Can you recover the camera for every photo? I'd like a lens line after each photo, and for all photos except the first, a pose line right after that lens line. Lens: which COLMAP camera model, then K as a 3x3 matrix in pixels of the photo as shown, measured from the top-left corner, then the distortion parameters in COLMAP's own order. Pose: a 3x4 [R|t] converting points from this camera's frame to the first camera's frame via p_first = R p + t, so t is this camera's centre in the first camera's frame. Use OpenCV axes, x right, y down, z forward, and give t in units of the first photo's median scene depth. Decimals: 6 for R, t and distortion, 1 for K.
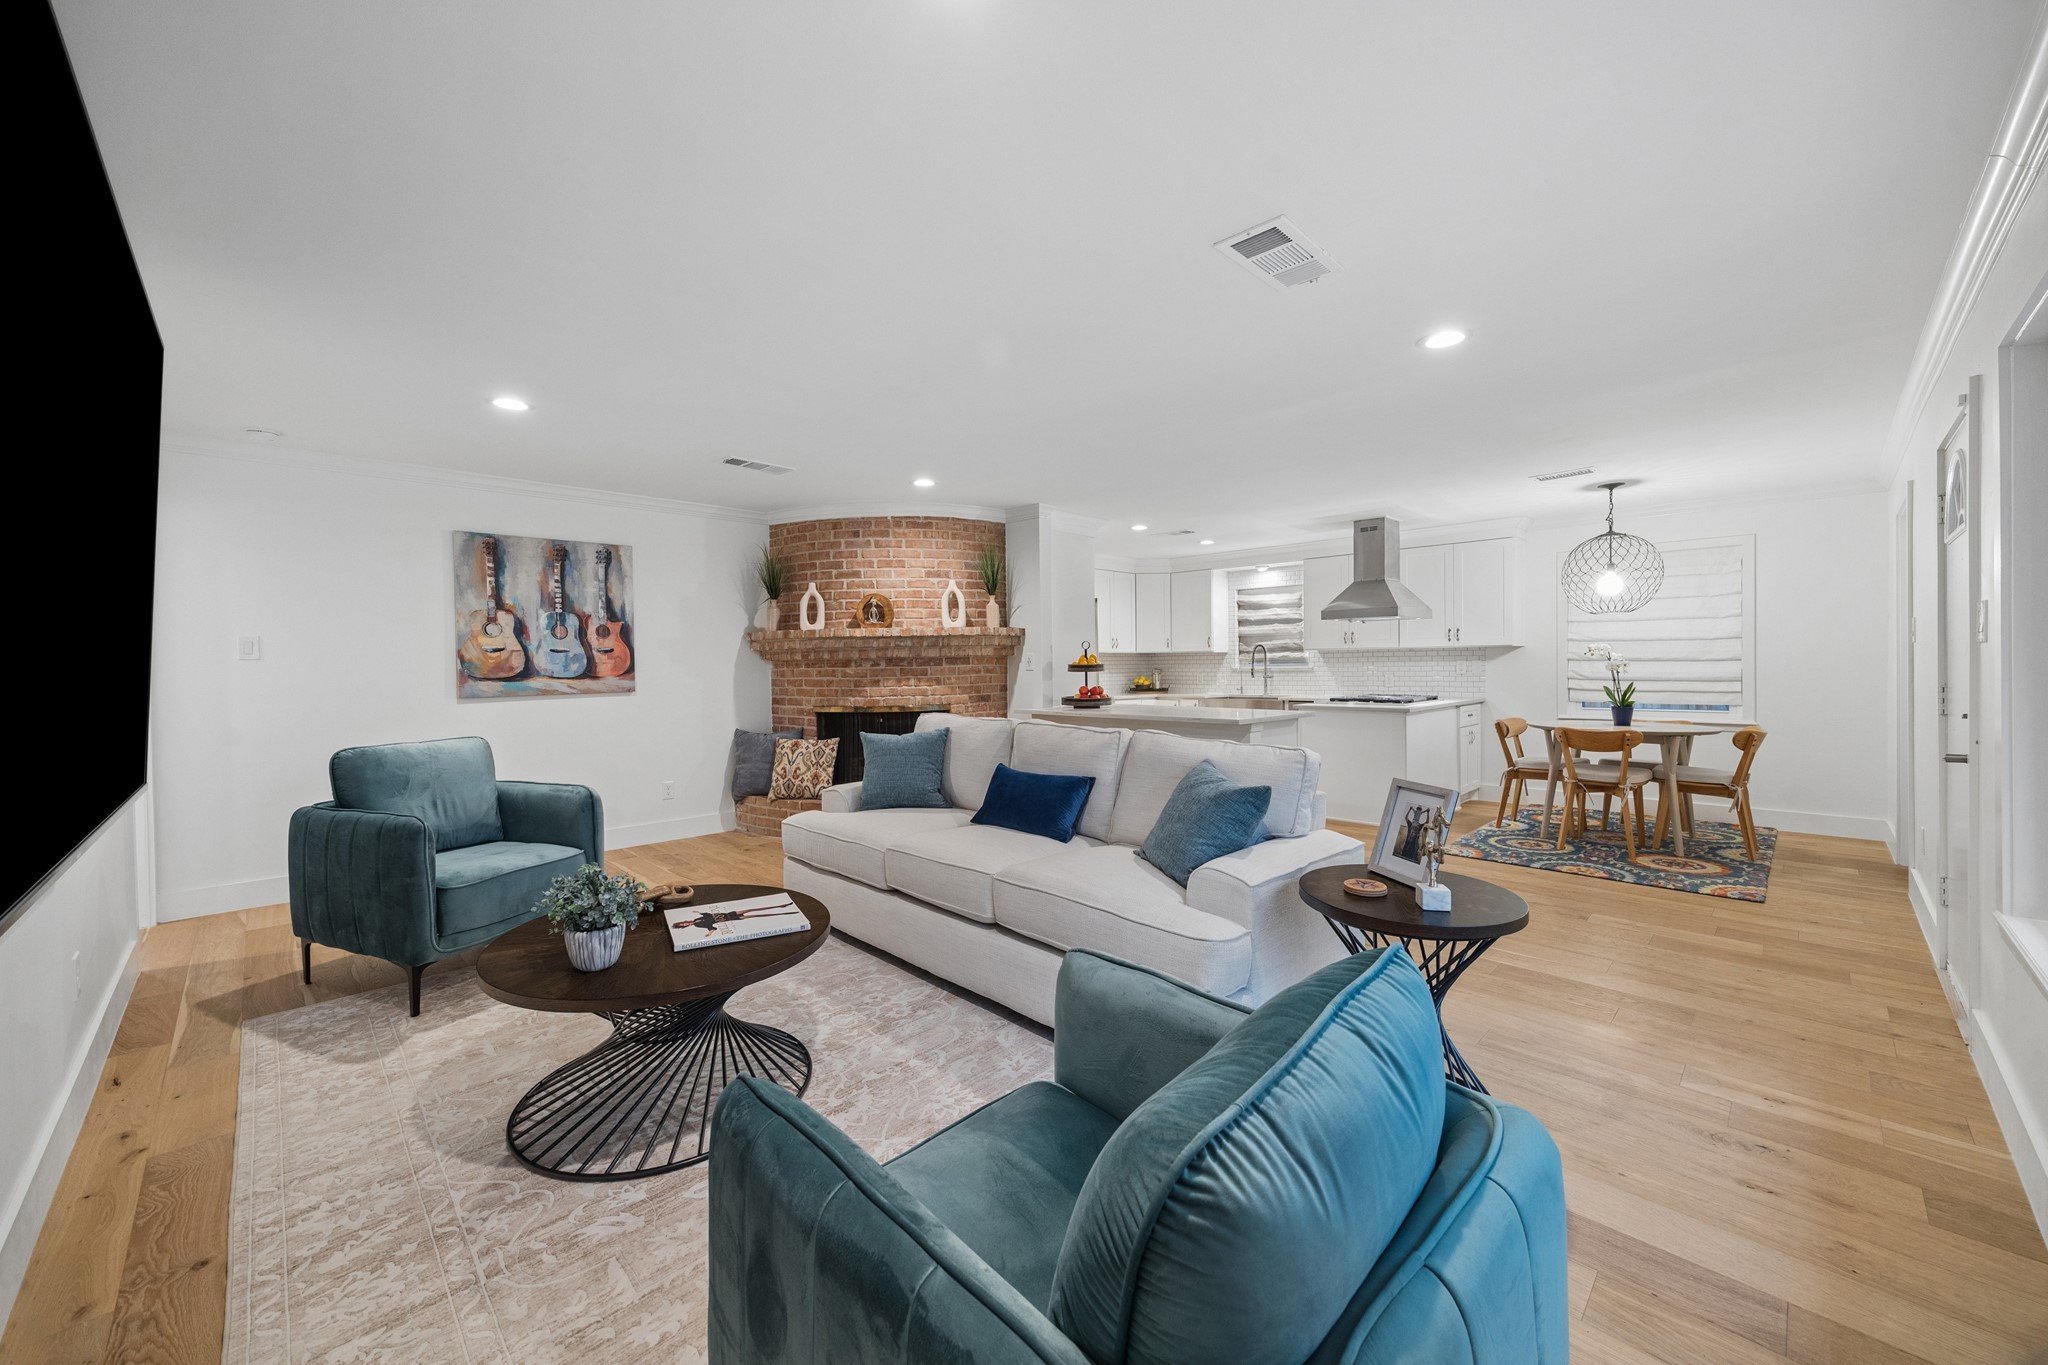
lens RADIAL K [[779.0, 0, 1027.5], [0, 779.0, 670.4], [0, 0, 1]] dist [-0.002242, -0.000337]
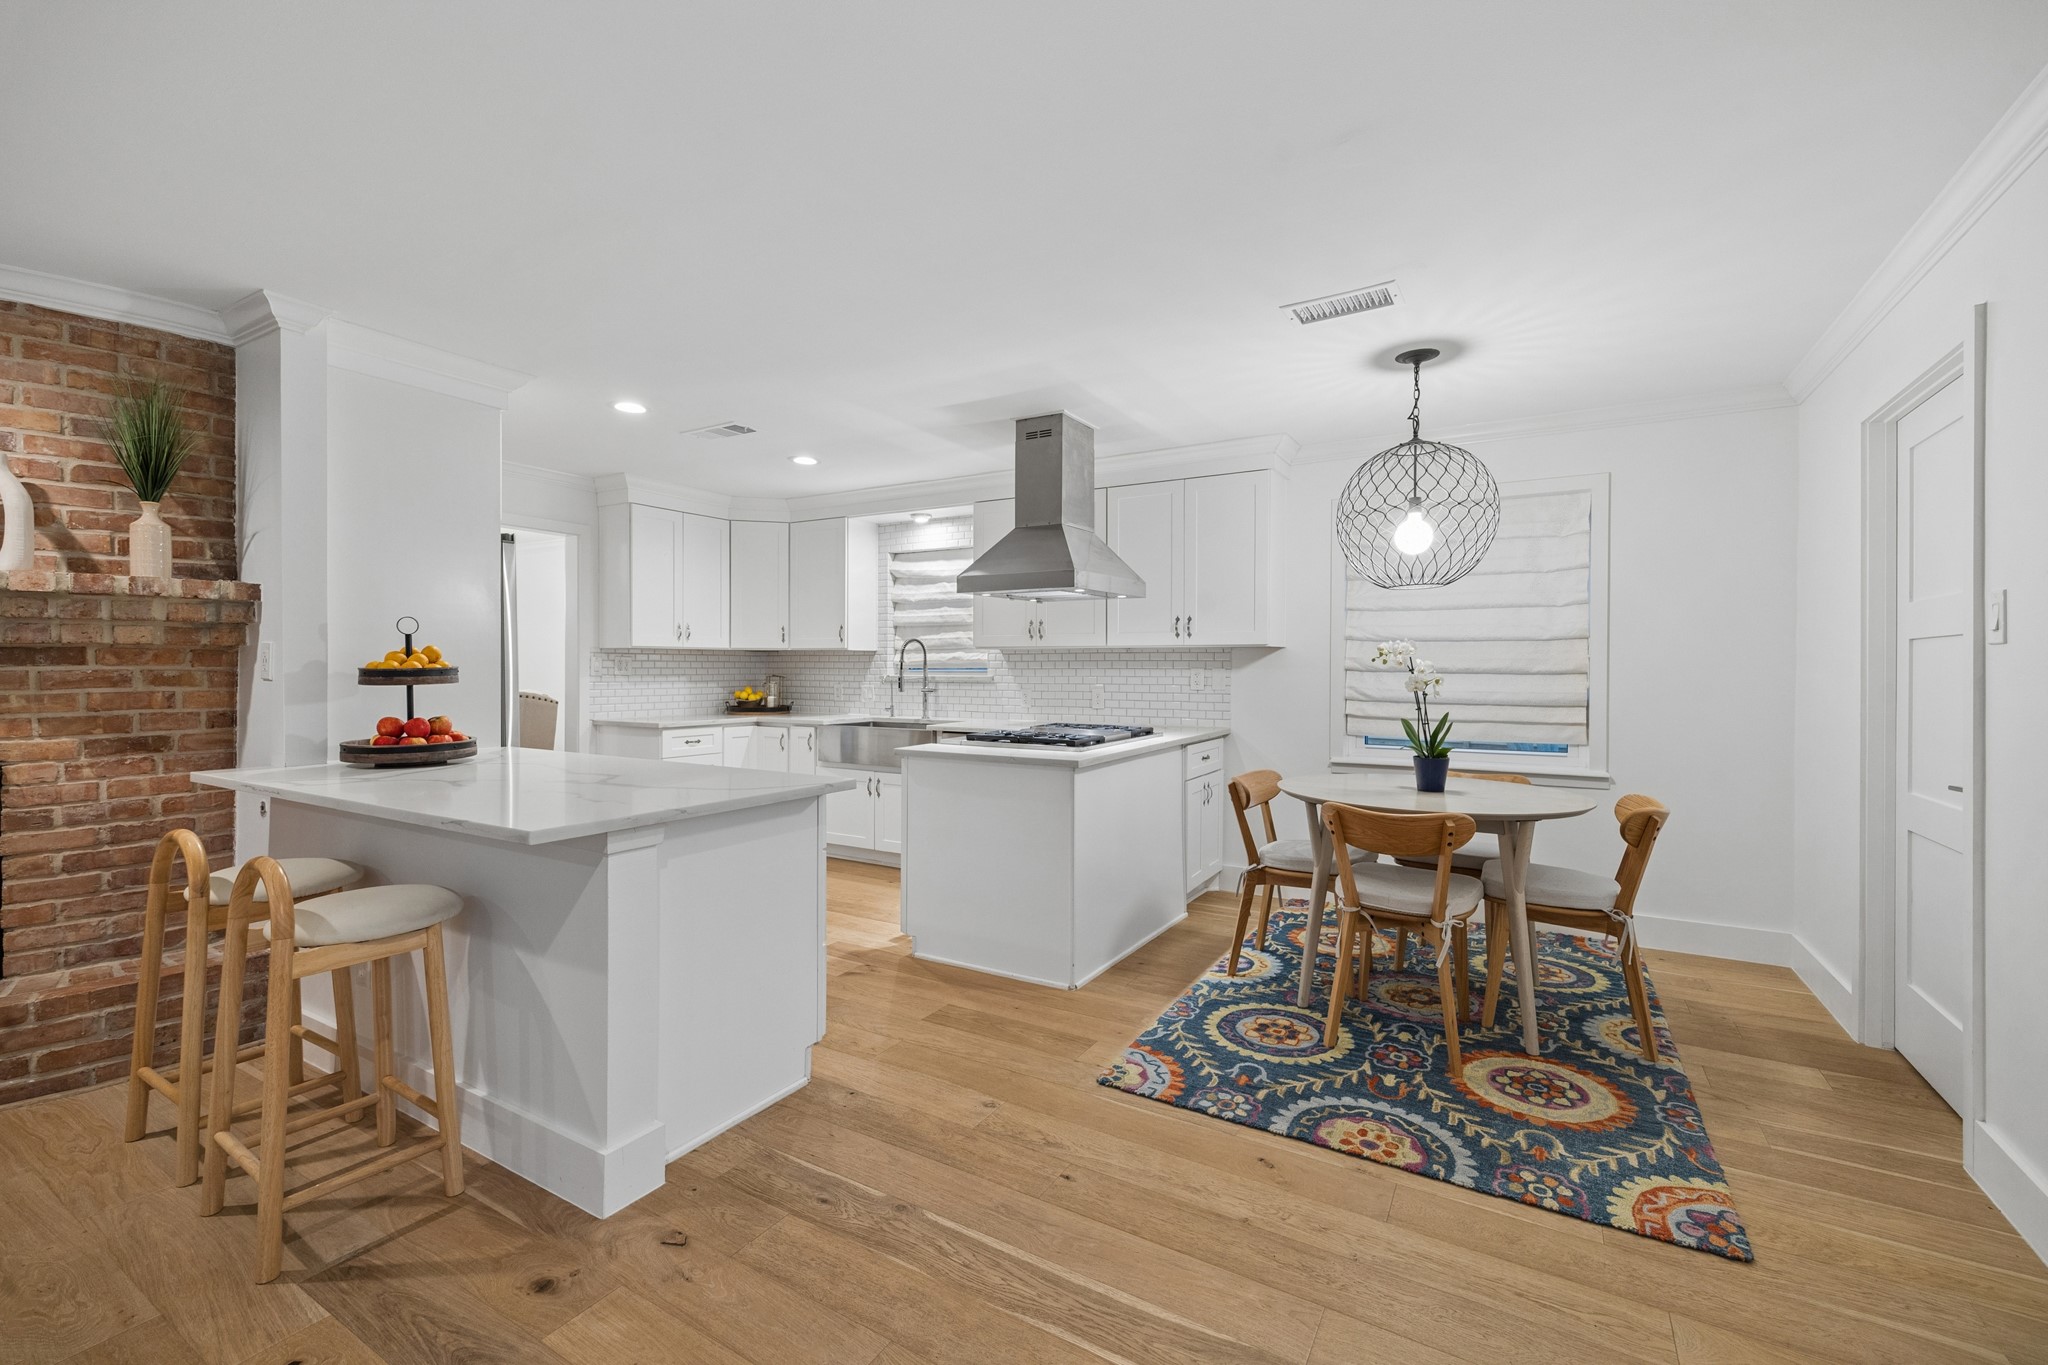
lens RADIAL K [[861.2, 0, 1026.9], [0, 861.2, 671.1], [0, 0, 1]] dist [-0.001099, -0.000266]
pose [[0.967894, 0.011174, 0.251109, 0.304357], [-0.010557, 0.999937, -0.003804, -0.008055], [-0.251136, 0.001031, 0.967951, 0.439583]]
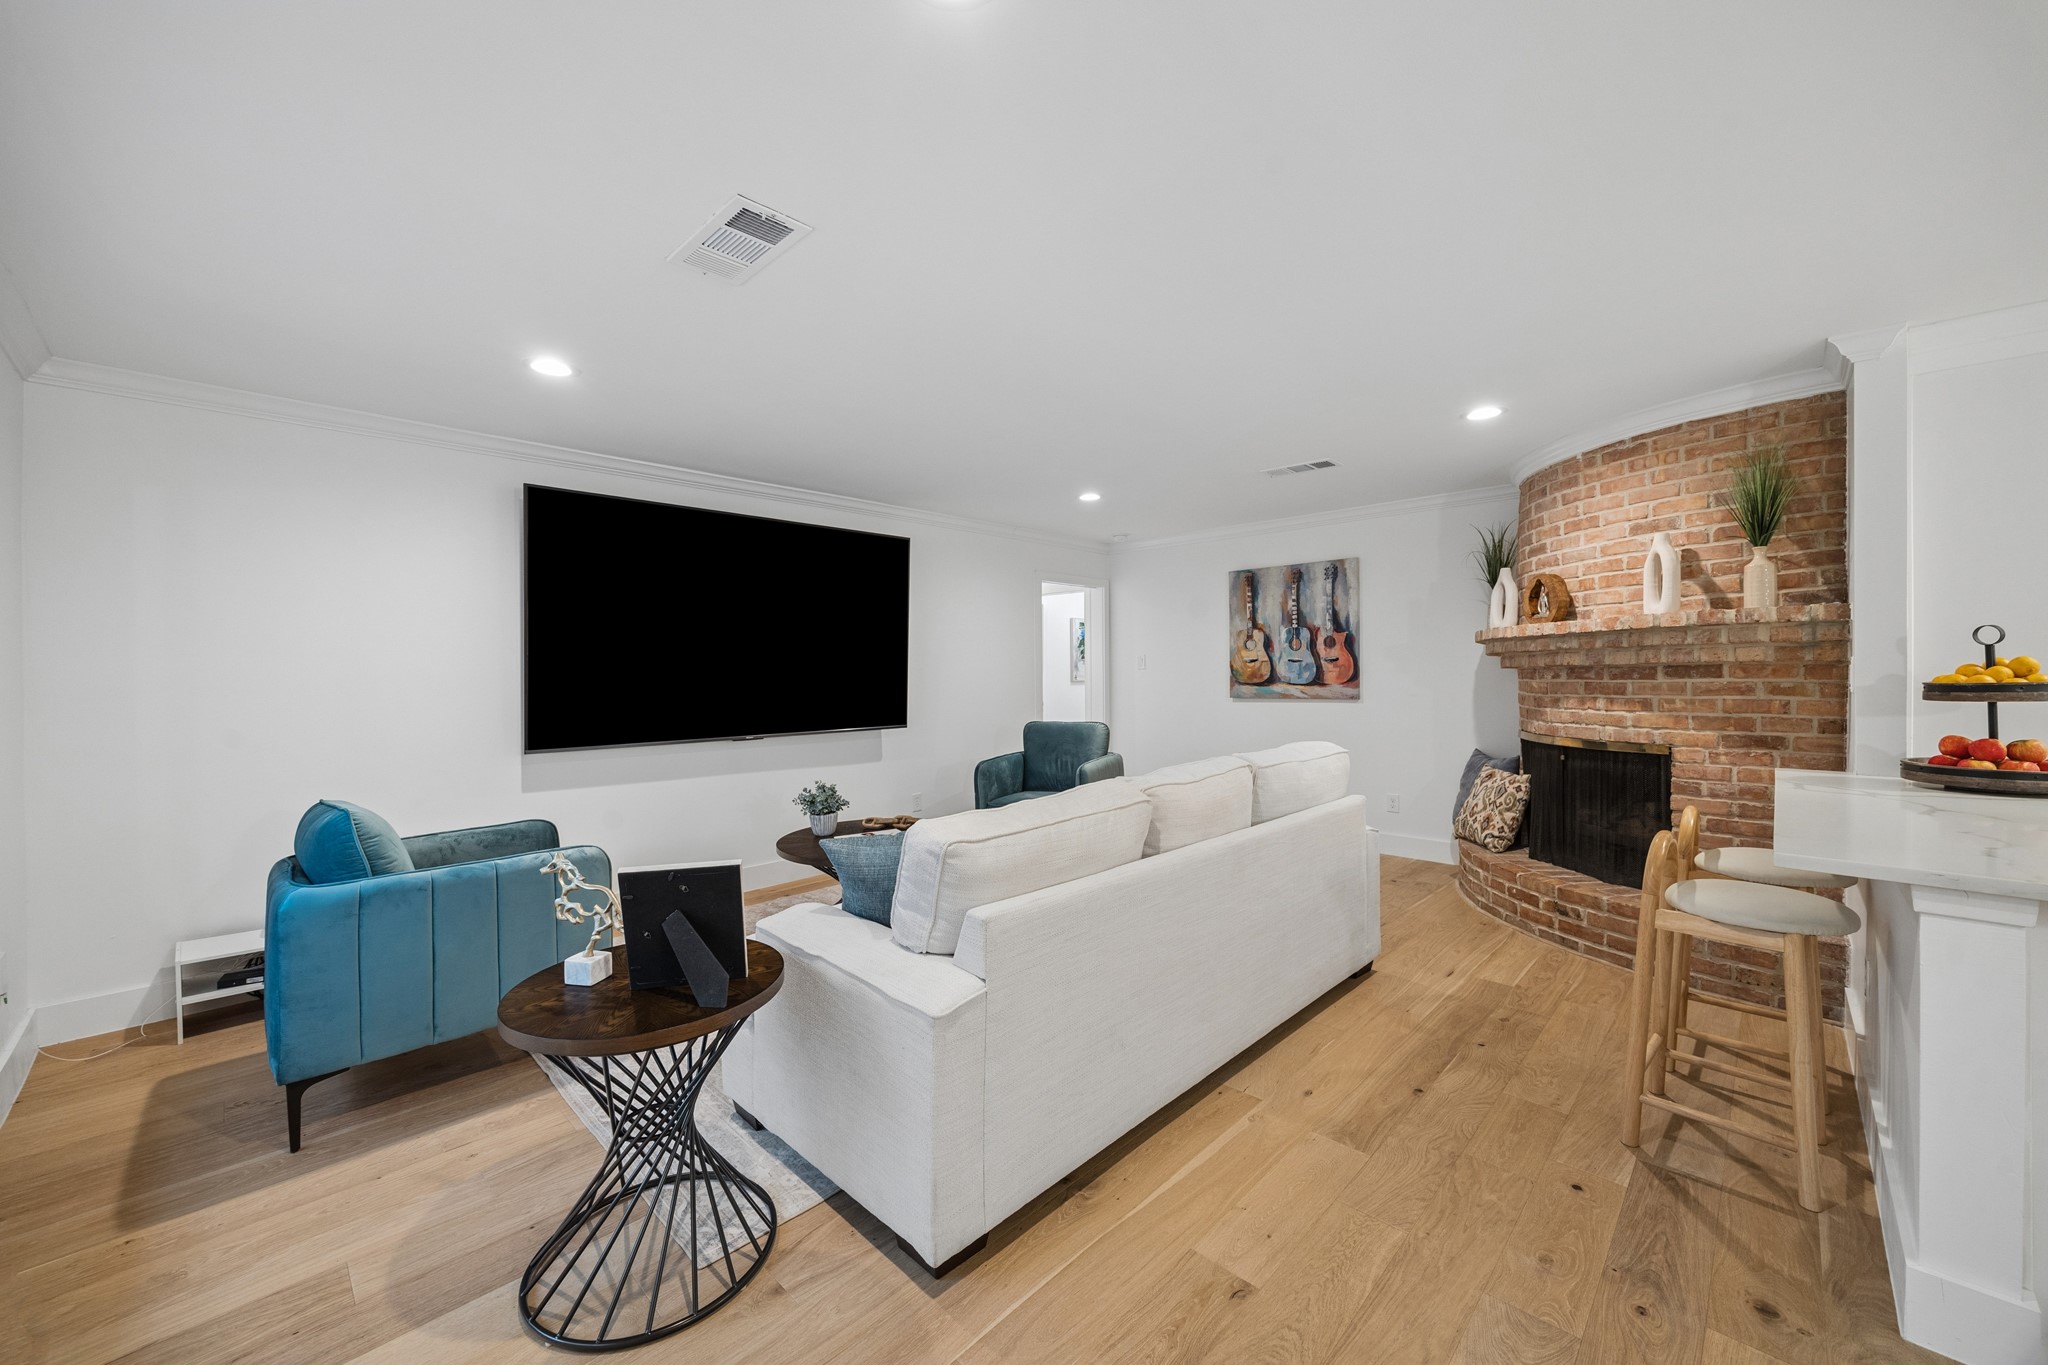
lens RADIAL K [[779.0, 0, 1026.8], [0, 779.0, 674.8], [0, 0, 1]] dist [-0.002242, -0.000337]
pose [[0.014917, 0.013275, -0.999801, 0.479961], [-0.003551, 0.999906, 0.013224, -0.015717], [0.999882, 0.003353, 0.014963, 0.511473]]
